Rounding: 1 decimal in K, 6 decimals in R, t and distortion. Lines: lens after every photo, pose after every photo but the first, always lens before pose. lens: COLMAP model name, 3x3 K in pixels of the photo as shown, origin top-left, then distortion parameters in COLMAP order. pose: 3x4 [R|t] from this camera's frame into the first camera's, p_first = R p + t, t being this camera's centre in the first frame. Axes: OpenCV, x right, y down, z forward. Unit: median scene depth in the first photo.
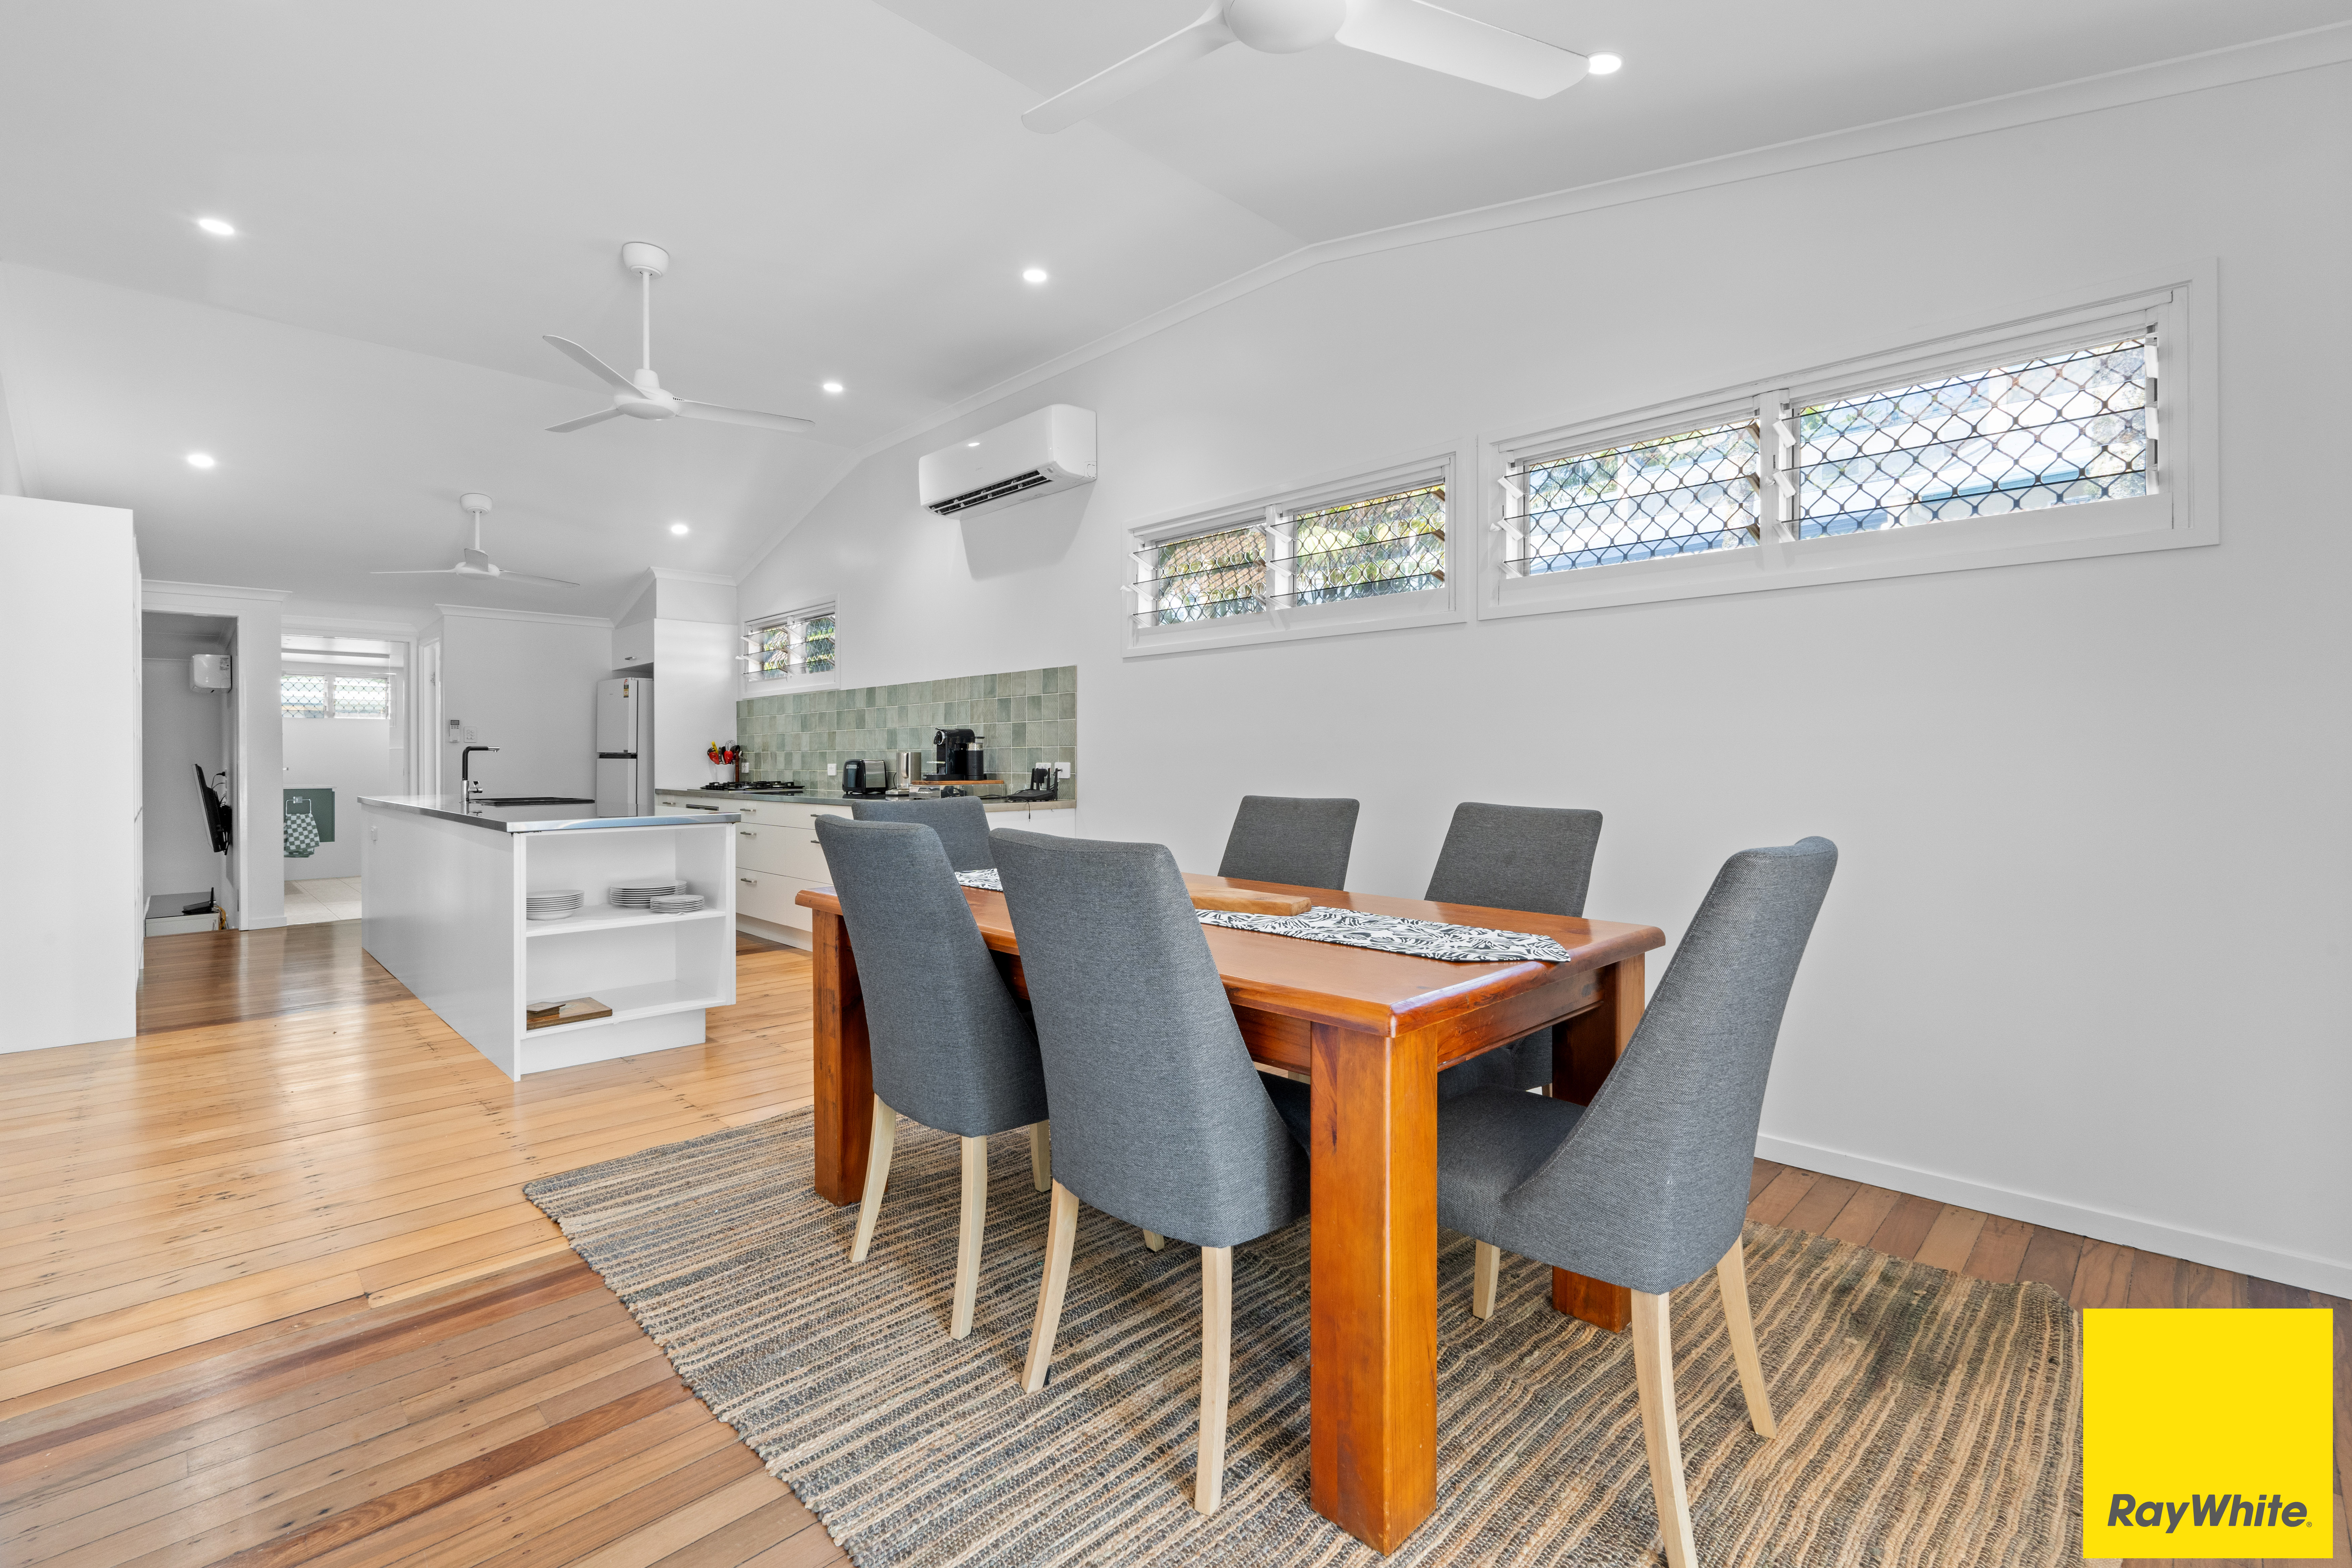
lens RADIAL K [[1035.7, 0, 1176.0], [0, 1035.7, 784.0], [0, 0, 1]] dist [-0.001609, 0.000063]
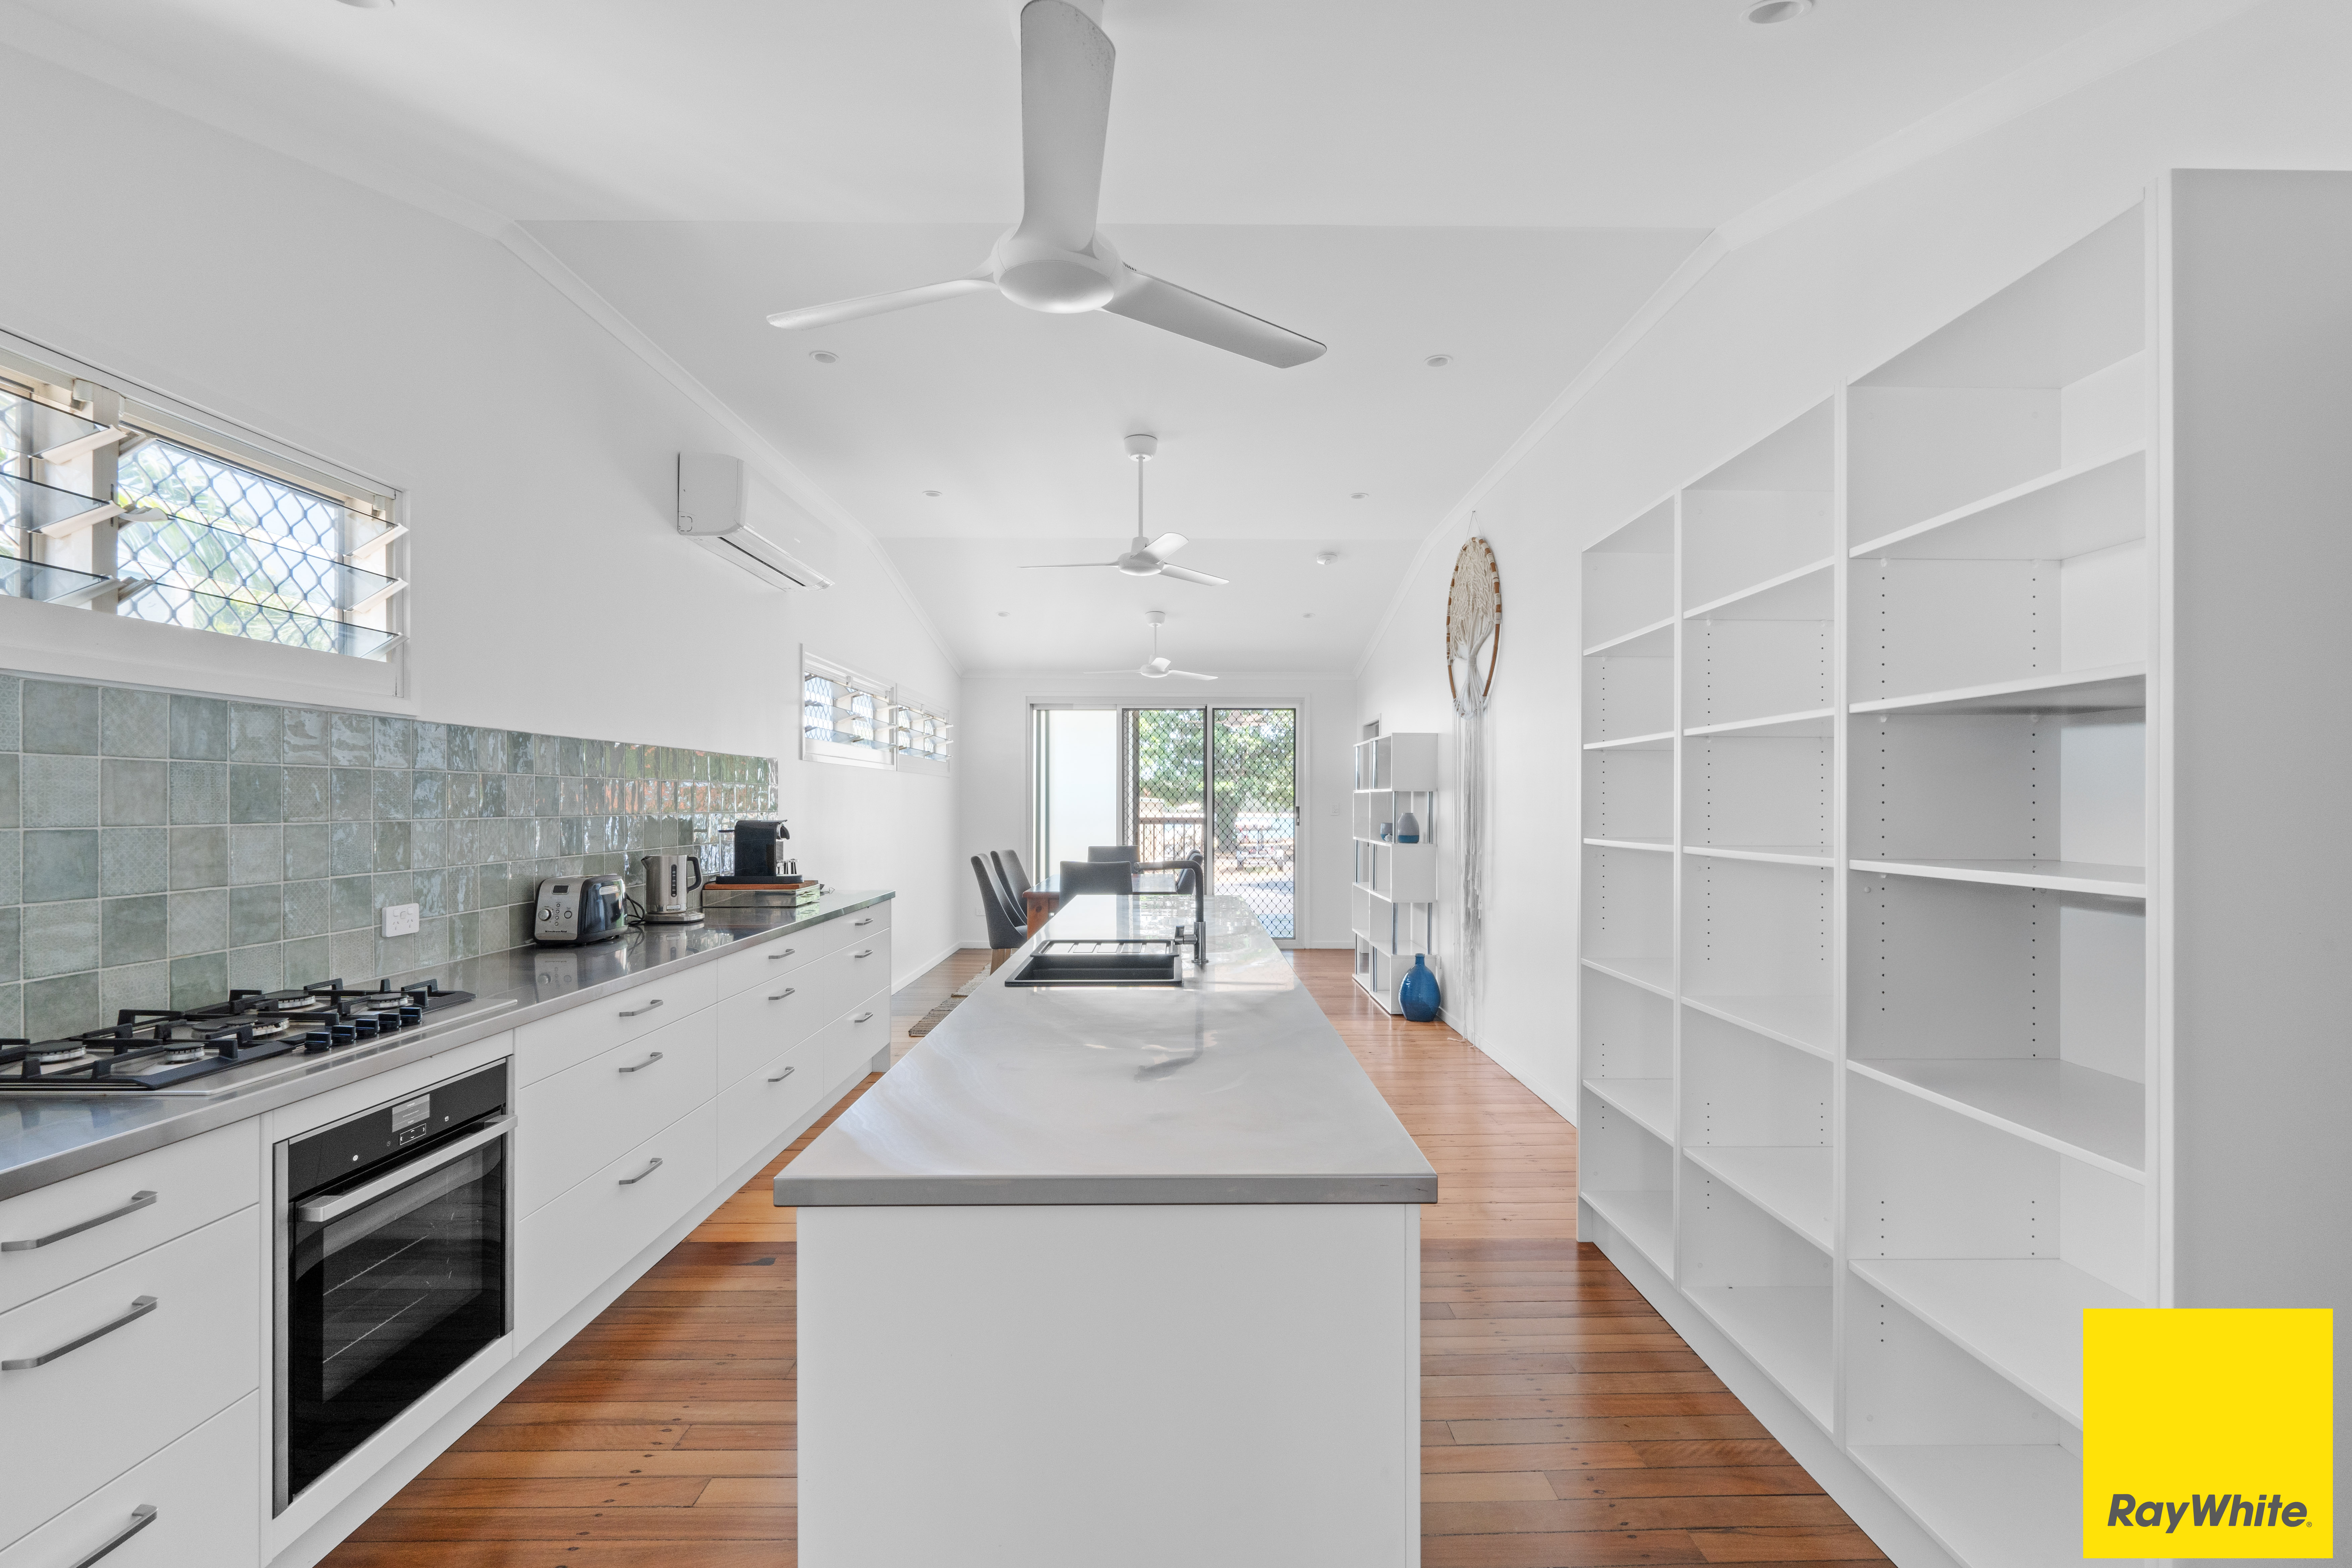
lens RADIAL K [[1073.8, 0, 1176.0], [0, 1073.8, 784.0], [0, 0, 1]] dist [0.000061, -0.000016]
pose [[-0.707924, 0.009623, 0.706223, -0.761391], [0.012055, 0.999926, -0.001541, -0.056551], [-0.706186, 0.007422, -0.707987, 1.003181]]
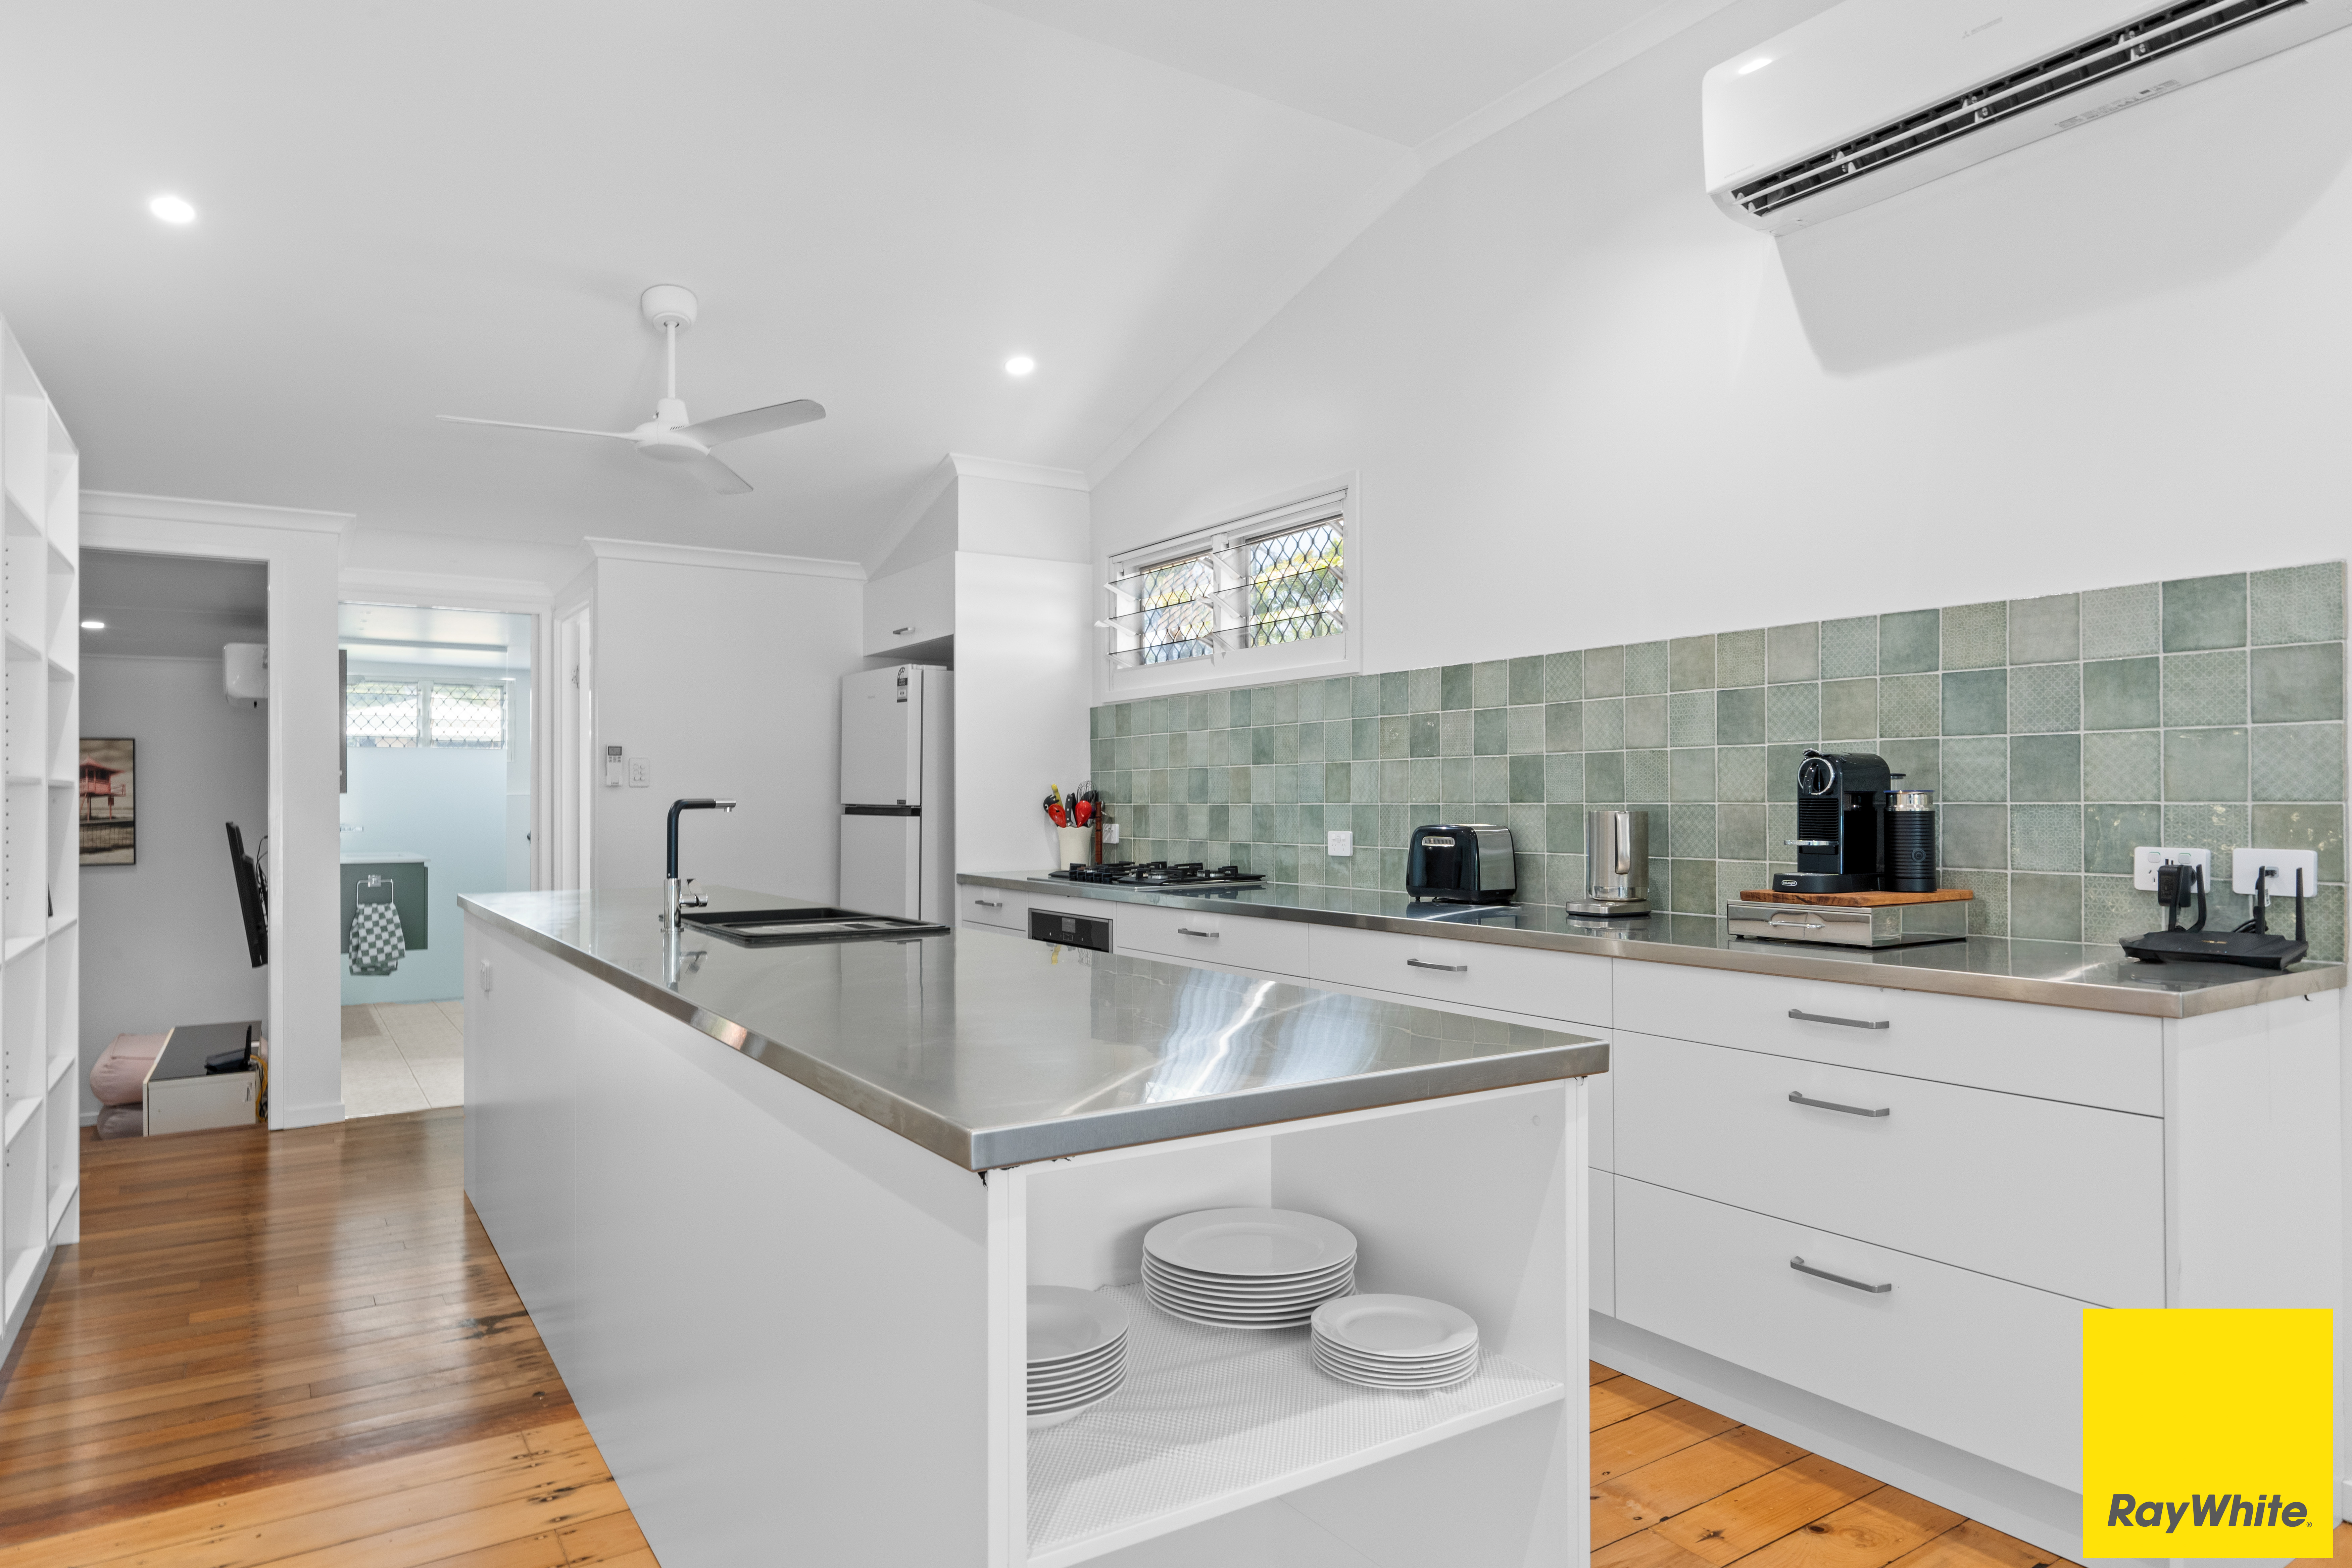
lens RADIAL K [[1422.0, 0, 1181.4], [0, 1422.0, 833.1], [0, 0, 1]] dist [-0.001532, -0.001922]
pose [[0.979614, 0.004088, -0.200845, -0.252845], [-0.004374, 0.999990, -0.000983, -0.016486], [0.200839, 0.001841, 0.979622, 0.323343]]
